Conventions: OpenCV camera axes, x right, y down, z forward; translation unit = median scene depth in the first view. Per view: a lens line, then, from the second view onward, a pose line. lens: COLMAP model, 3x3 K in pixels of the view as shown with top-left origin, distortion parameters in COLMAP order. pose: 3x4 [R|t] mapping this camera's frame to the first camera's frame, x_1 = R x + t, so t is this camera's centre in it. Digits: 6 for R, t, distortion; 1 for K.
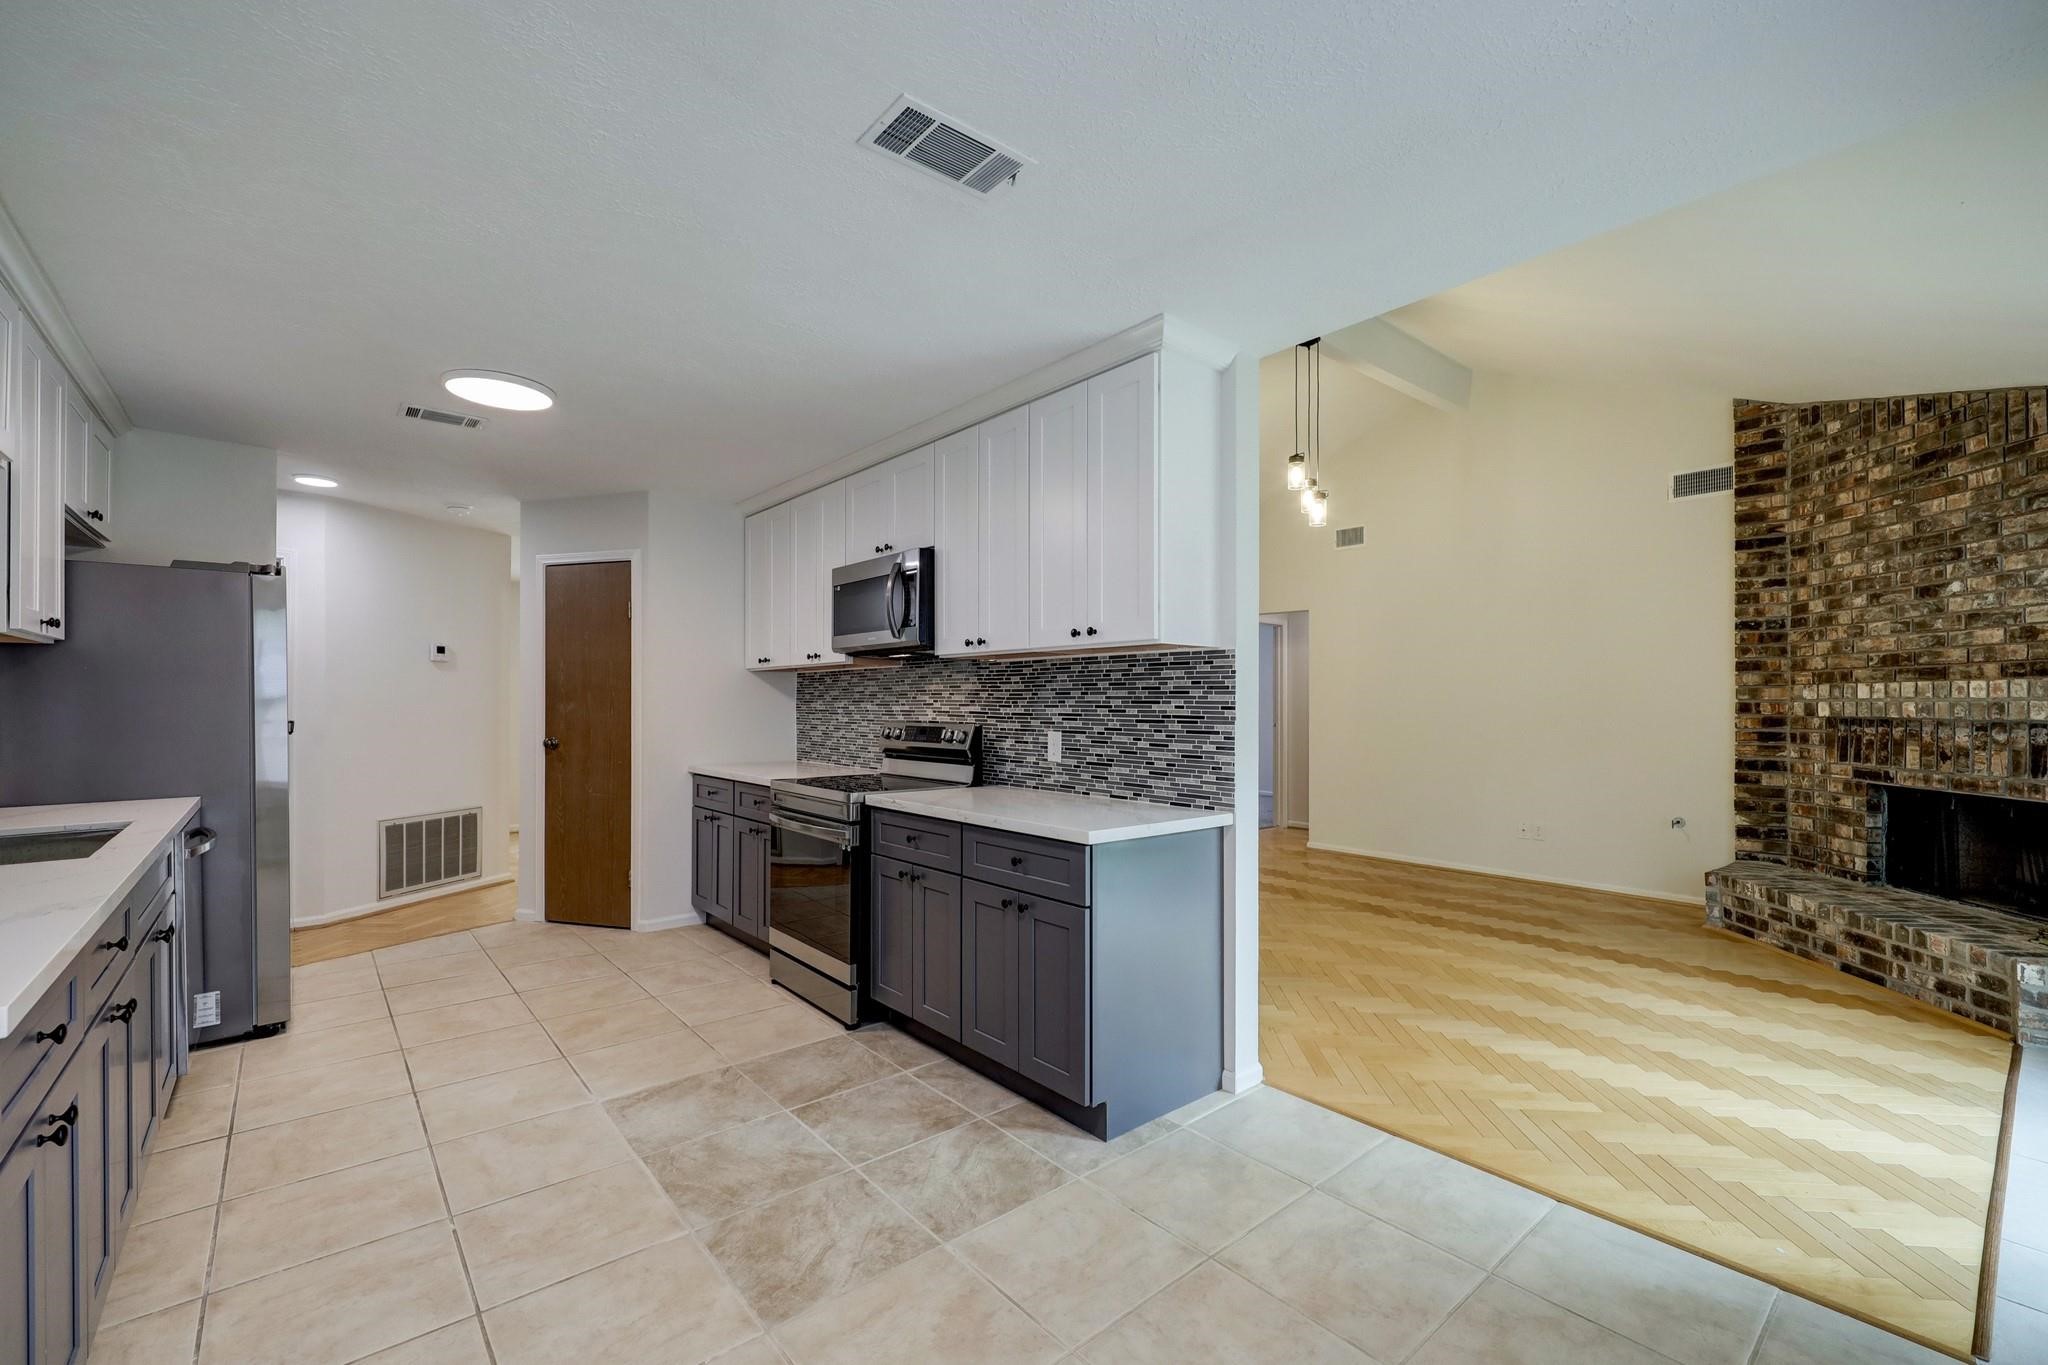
lens RADIAL K [[861.2, 0, 1029.4], [0, 861.2, 702.5], [0, 0, 1]] dist [0.000461, 0.000071]
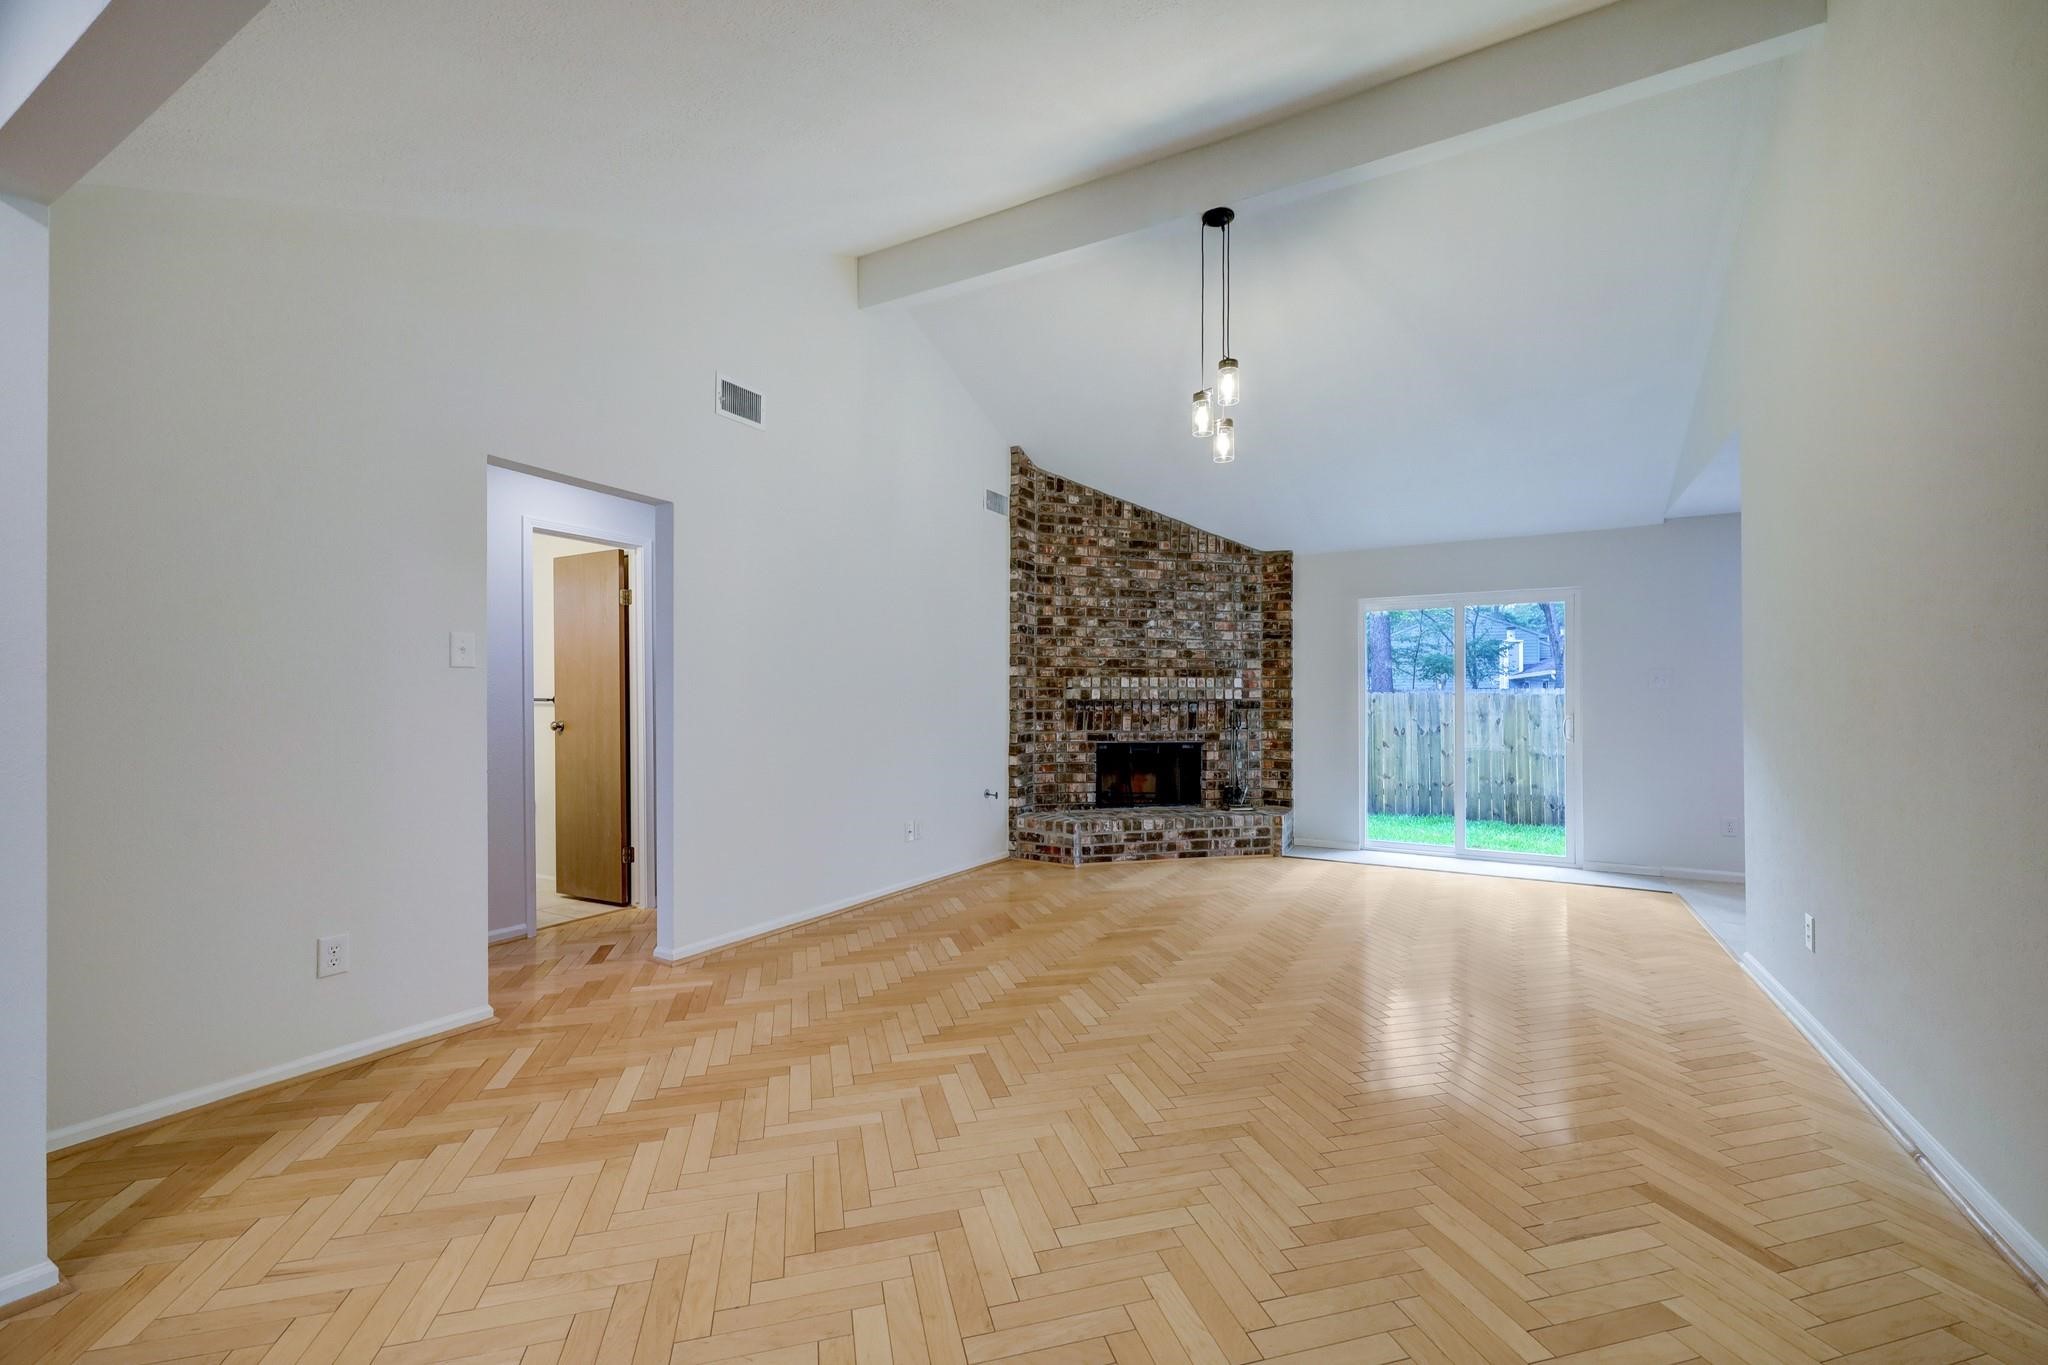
lens RADIAL K [[842.4, 0, 1029.6], [0, 842.4, 691.3], [0, 0, 1]] dist [0.001219, 0.000199]
pose [[-0.347896, 0.011487, 0.937463, -0.389282], [-0.000773, 0.999921, -0.012540, 0.021581], [-0.937533, -0.005087, -0.347860, 1.662225]]
